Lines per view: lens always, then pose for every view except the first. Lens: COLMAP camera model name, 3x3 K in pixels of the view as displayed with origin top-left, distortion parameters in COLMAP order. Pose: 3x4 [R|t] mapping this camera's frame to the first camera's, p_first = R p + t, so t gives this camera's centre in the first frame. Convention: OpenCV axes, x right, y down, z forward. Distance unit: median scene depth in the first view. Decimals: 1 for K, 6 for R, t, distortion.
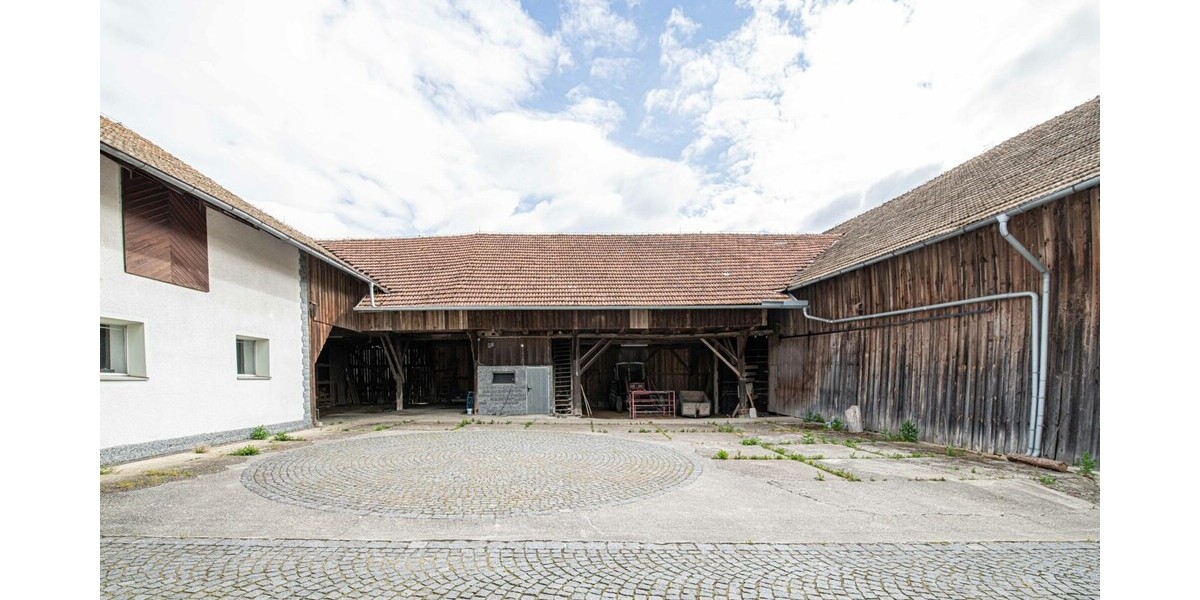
lens RADIAL K [[460.1, 0, 588.1], [0, 460.1, 379.1], [0, 0, 1]] dist [-0.000512, -0.000109]
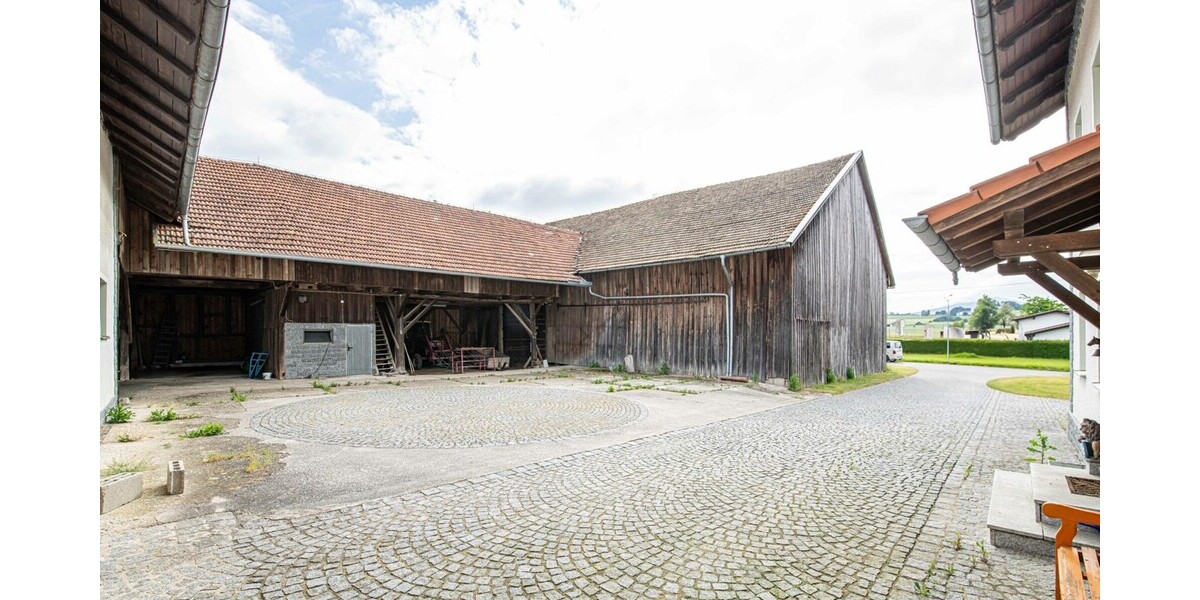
lens RADIAL K [[449.9, 0, 600.0], [0, 449.9, 300.0], [0, 0, 1]] dist [-0.000009, -0.000024]
pose [[0.734833, 0.055278, 0.675992, -0.417573], [-0.000803, 0.996743, -0.080634, -0.002850], [-0.678248, 0.058710, 0.732484, -0.035226]]
